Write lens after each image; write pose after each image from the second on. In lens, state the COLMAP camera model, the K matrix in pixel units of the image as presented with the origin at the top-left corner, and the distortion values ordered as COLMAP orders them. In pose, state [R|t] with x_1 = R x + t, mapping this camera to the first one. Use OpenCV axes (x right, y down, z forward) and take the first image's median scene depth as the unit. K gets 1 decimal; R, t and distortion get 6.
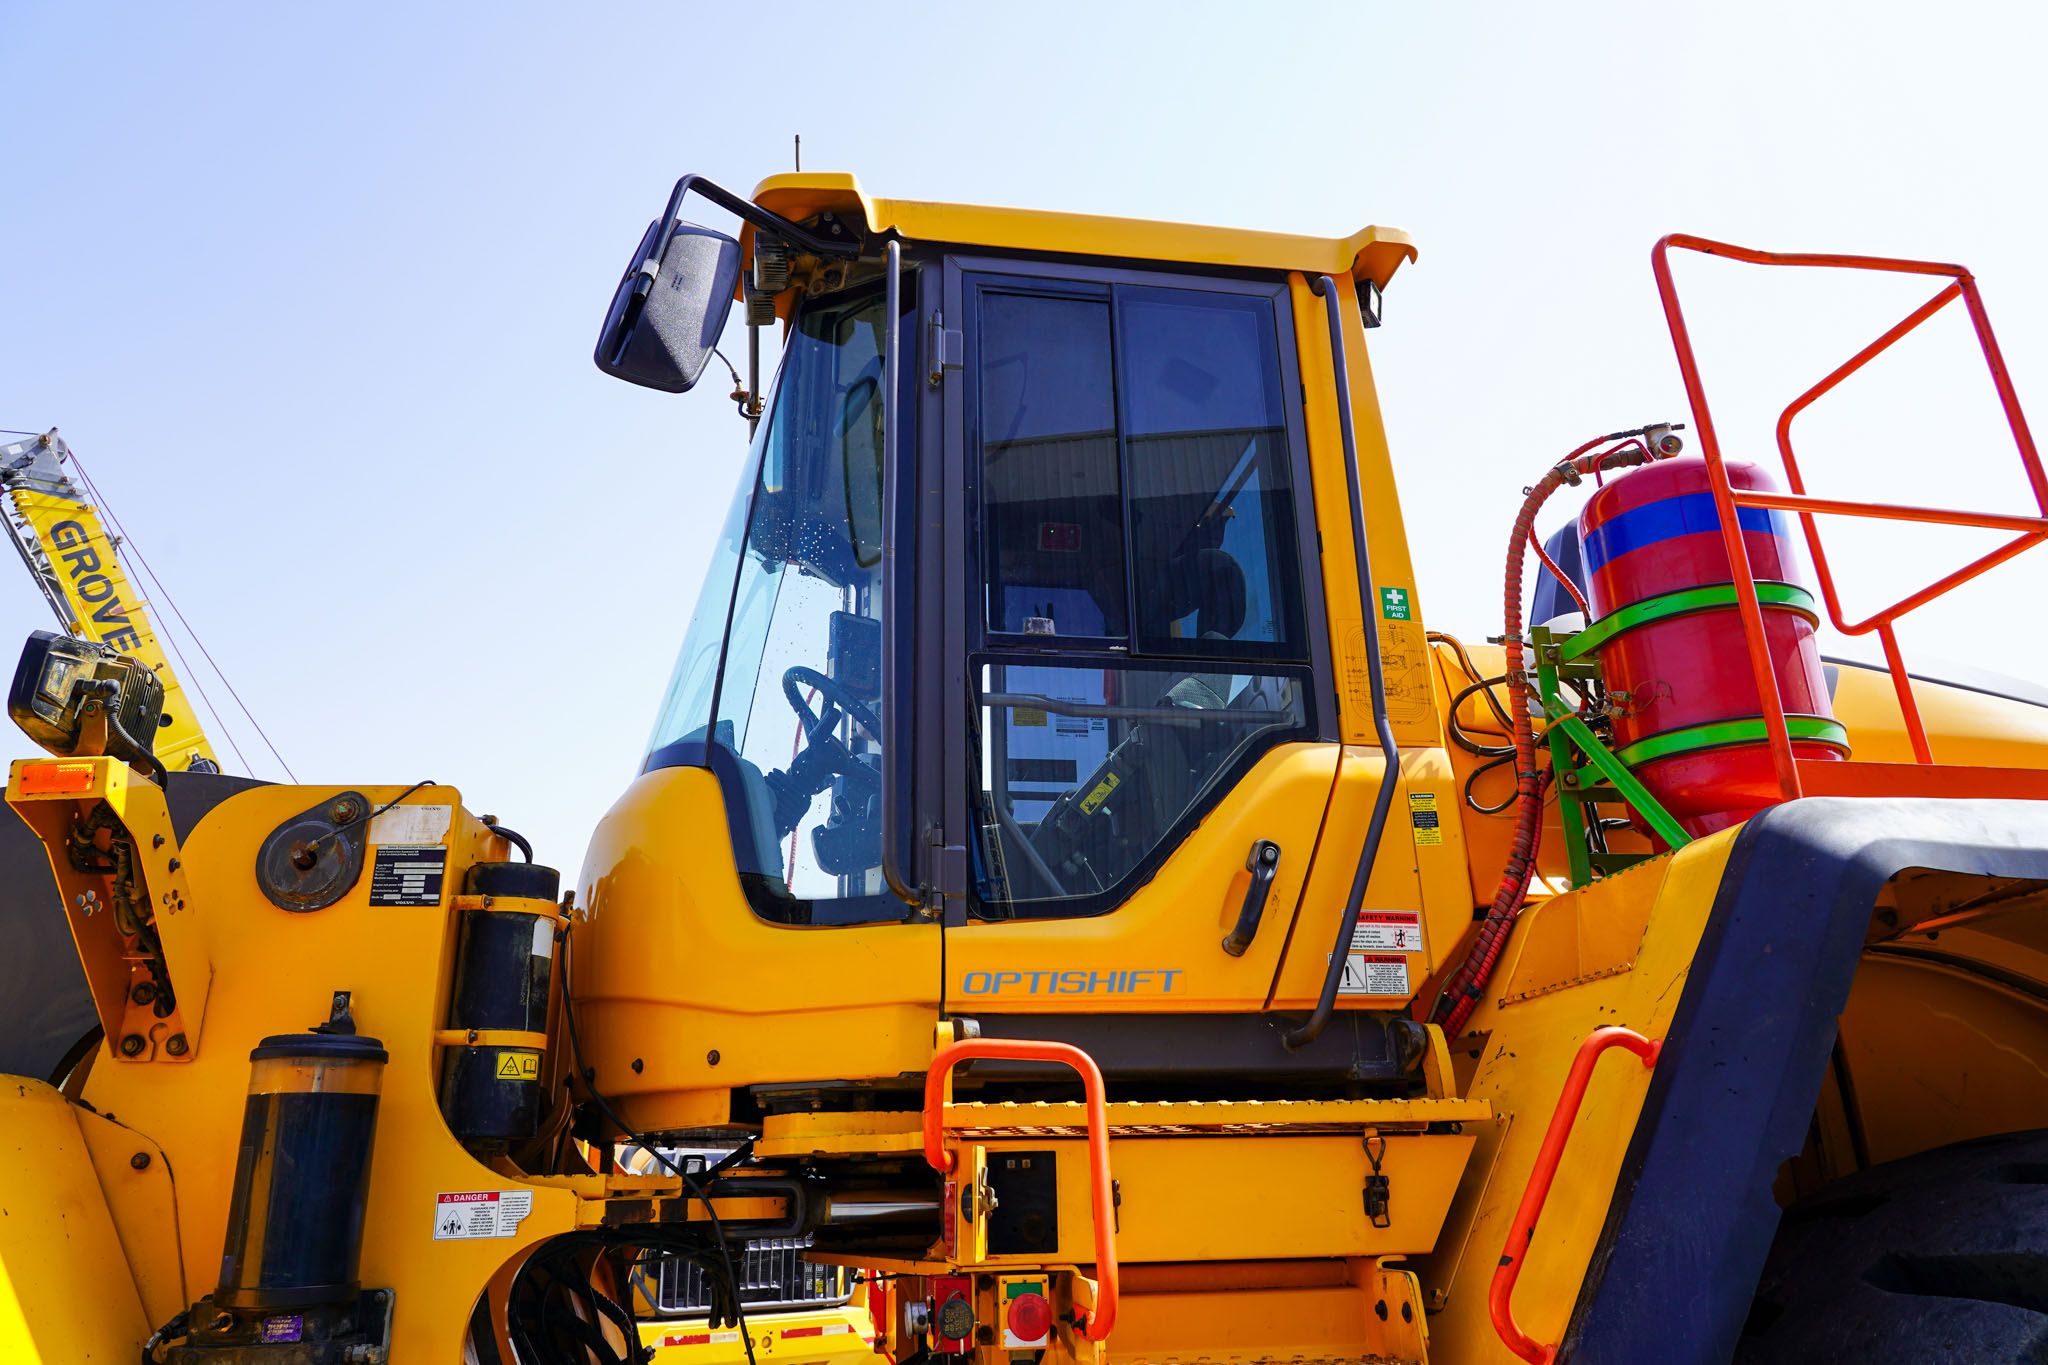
lens RADIAL K [[1395.9, 0, 1027.8], [0, 1395.9, 668.7], [0, 0, 1]] dist [-0.024938, 0.008002]
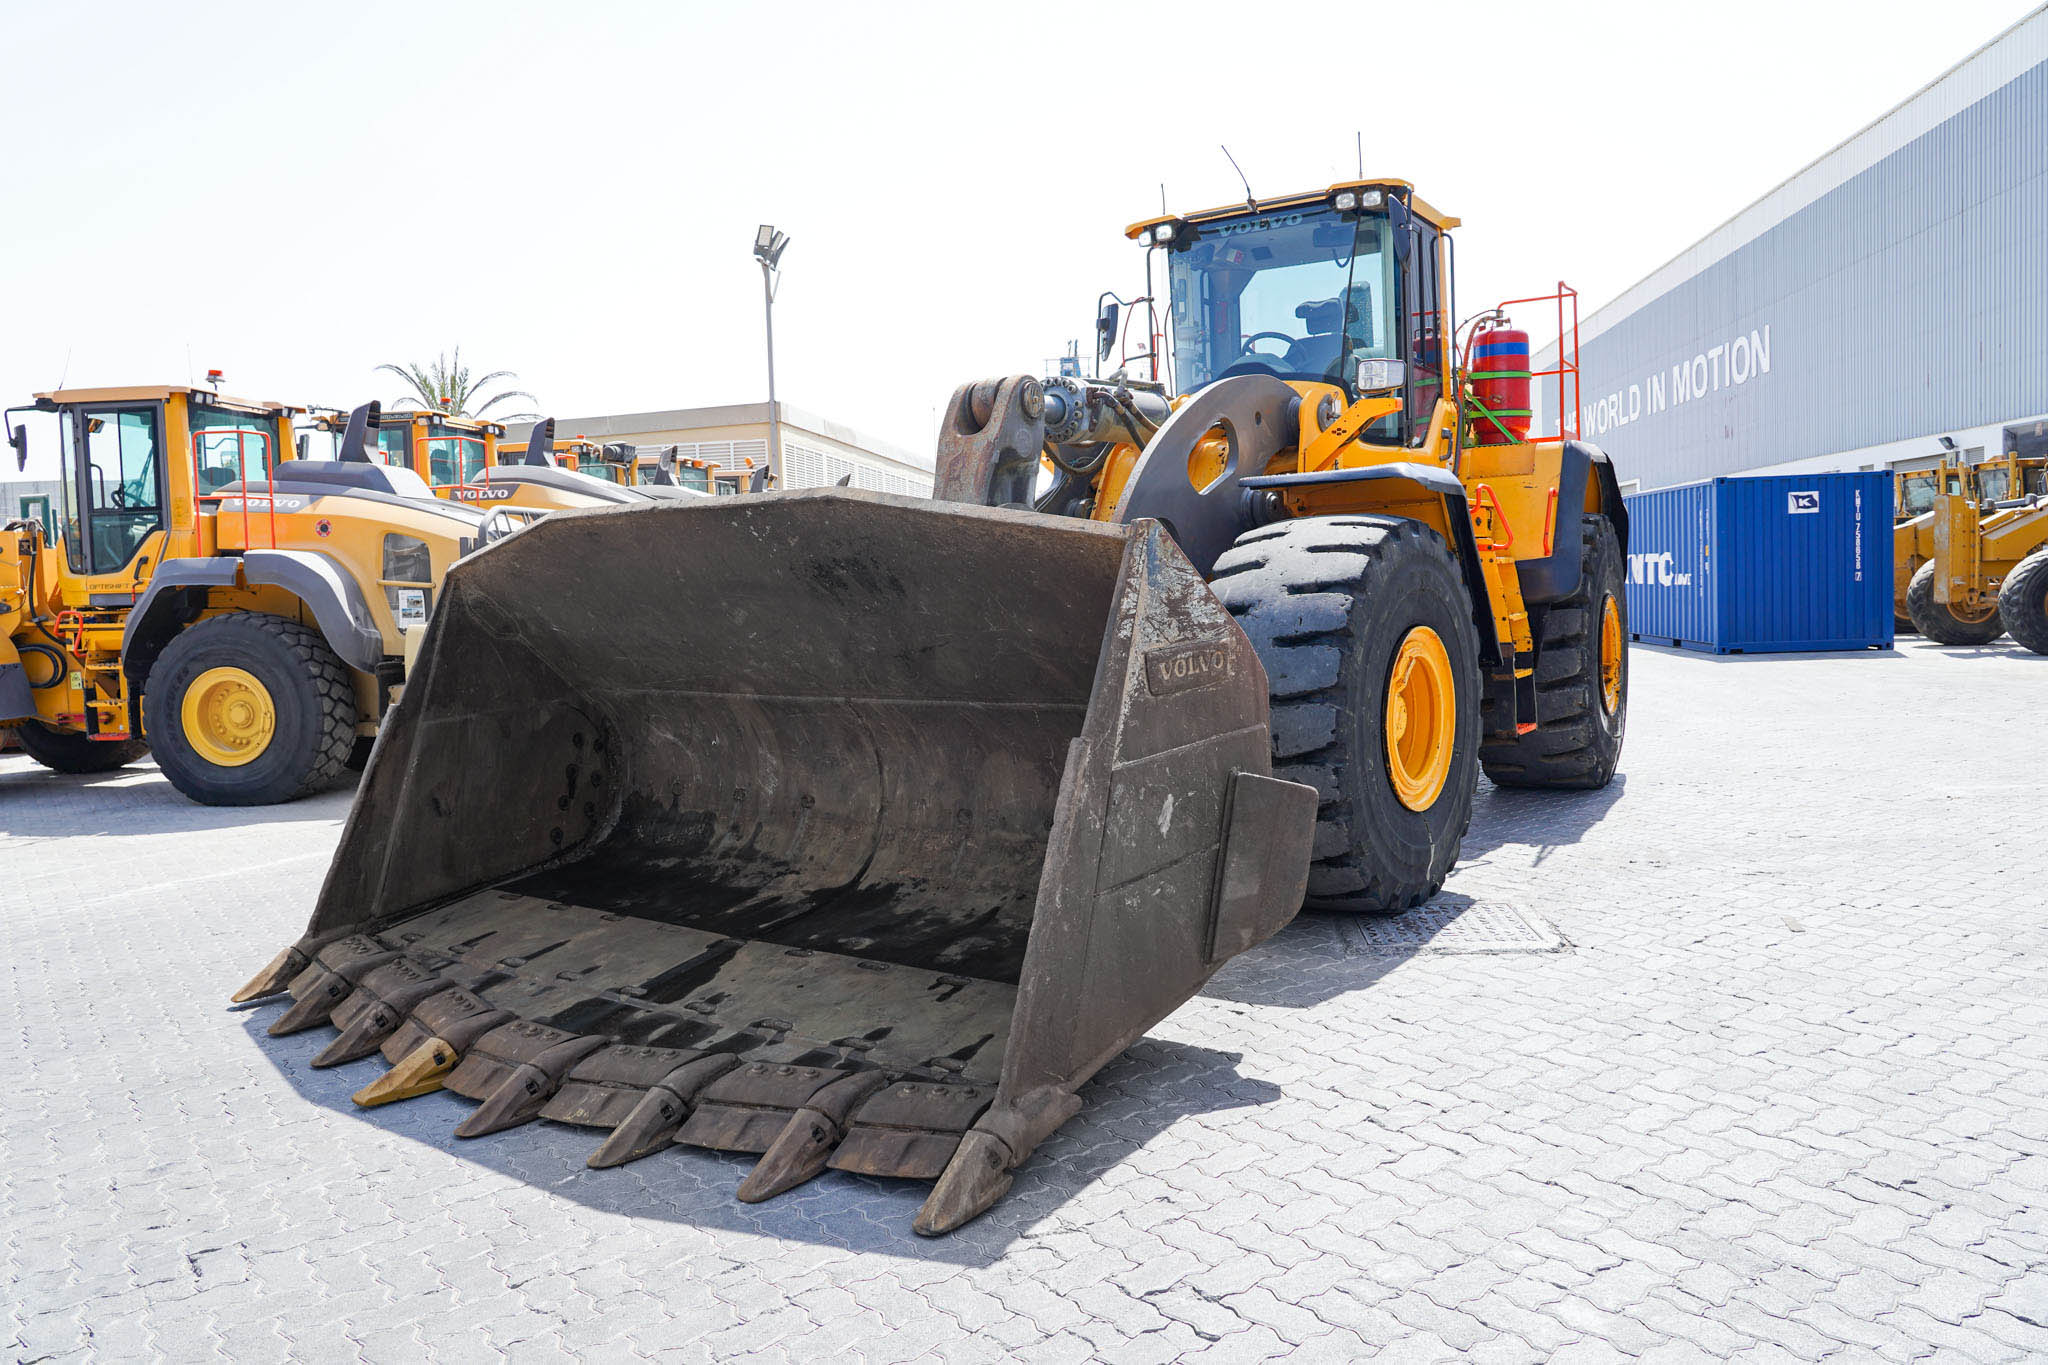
lens RADIAL K [[1426.8, 0, 996.9], [0, 1426.8, 663.5], [0, 0, 1]] dist [-0.016589, 0.002208]
pose [[0.668646, -0.052720, 0.741710, -3.126077], [-0.239988, 0.928803, 0.282366, -0.066311], [-0.703789, -0.366804, 0.608389, -0.570357]]
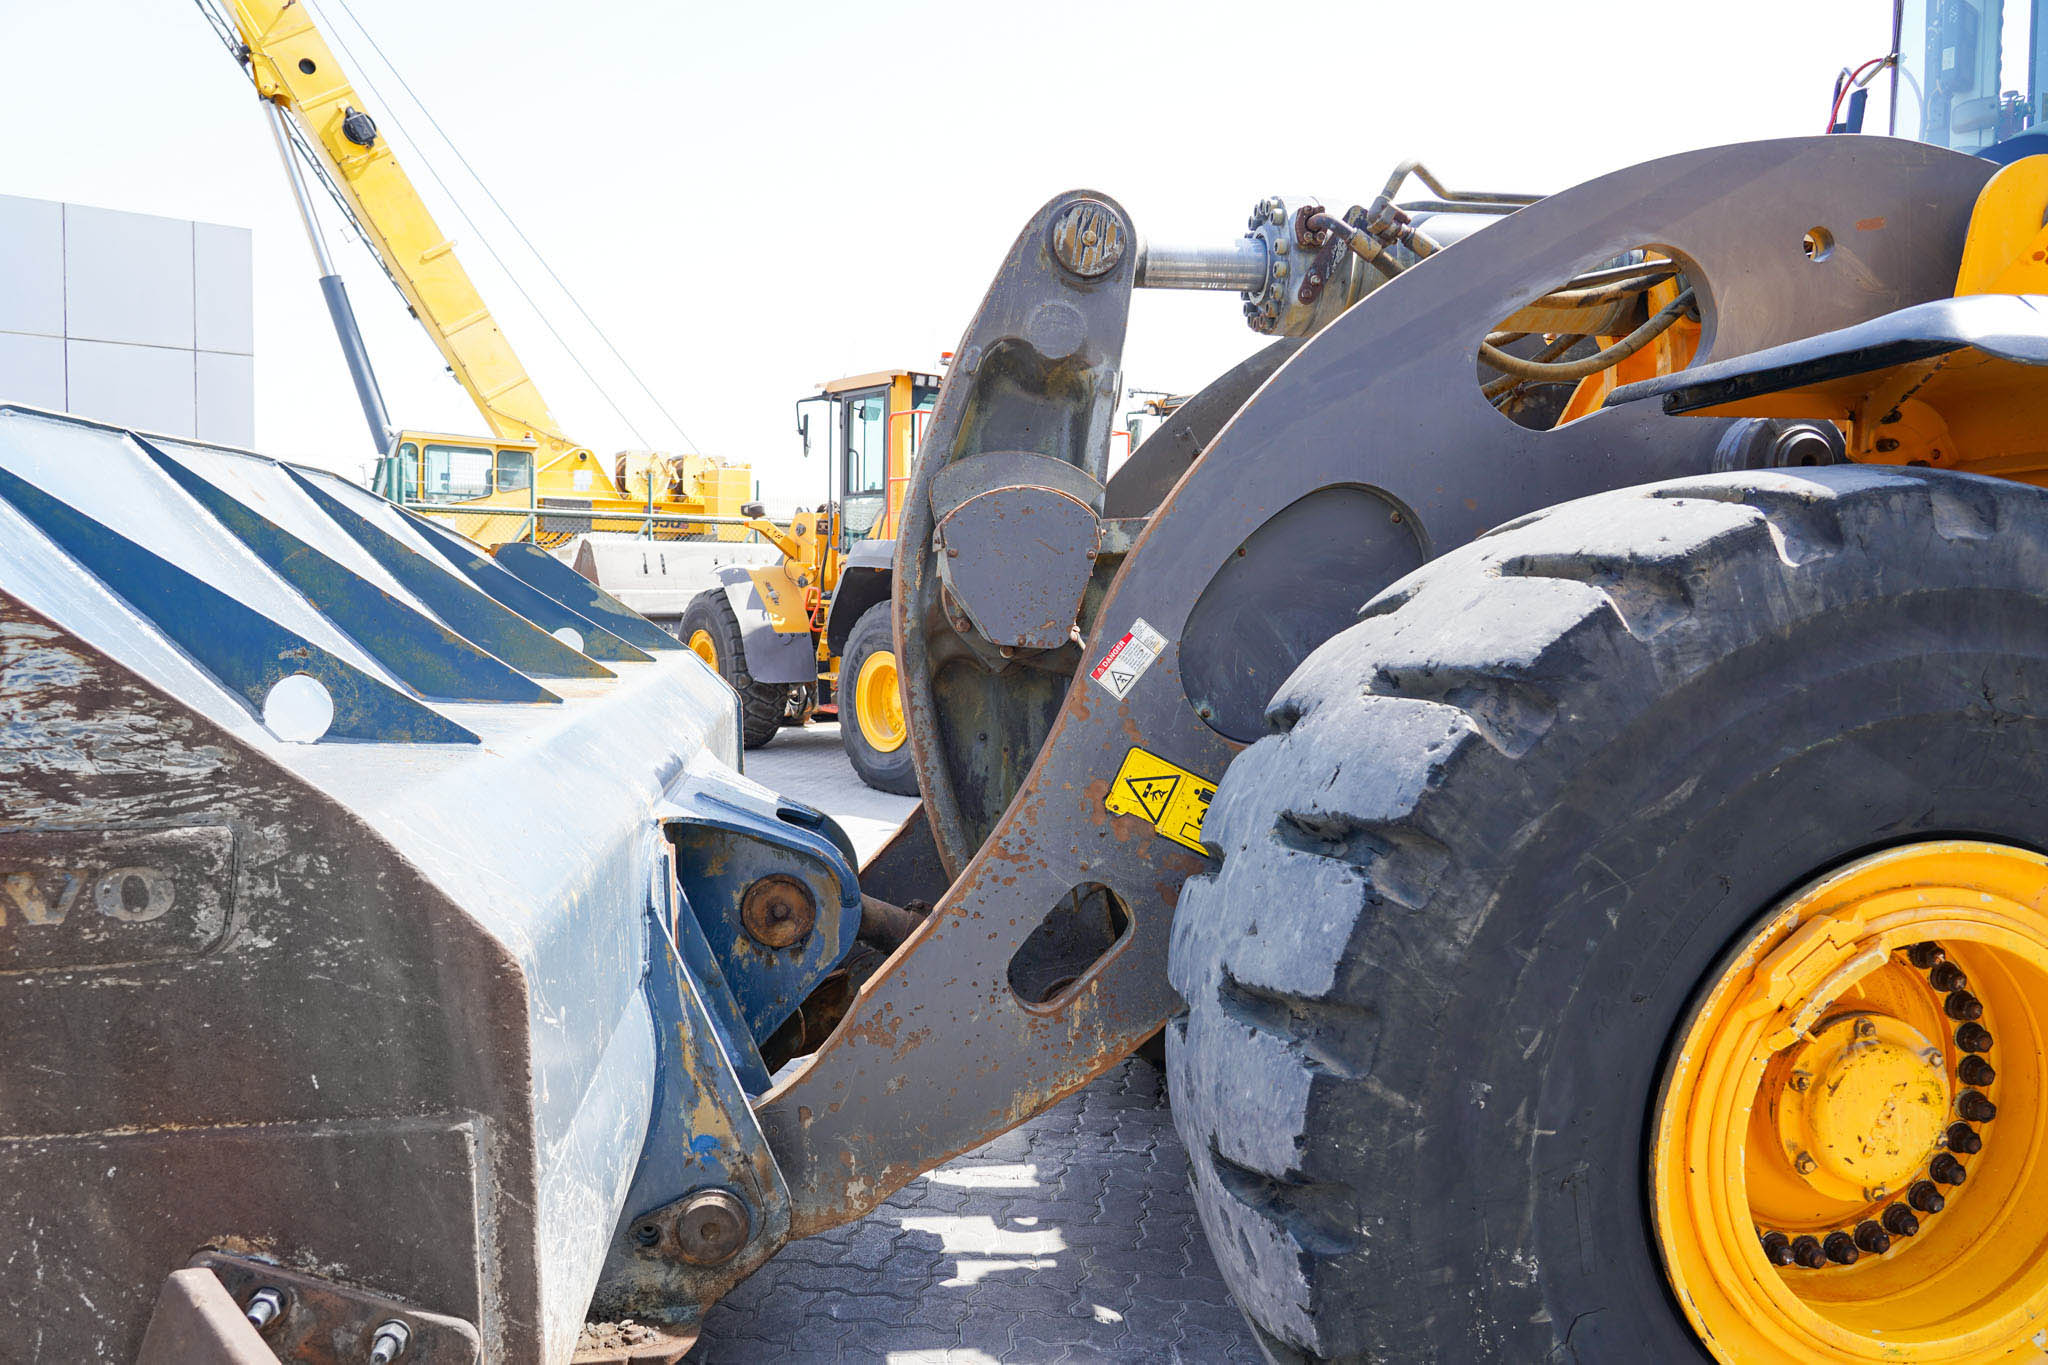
lens RADIAL K [[1393.2, 0, 1024.8], [0, 1393.2, 669.2], [0, 0, 1]] dist [-0.034620, 0.020934]
pose [[0.998148, 0.029208, 0.053370, -1.339401], [-0.048484, 0.911802, 0.407757, 0.047602], [-0.036754, -0.409589, 0.911529, -0.154885]]
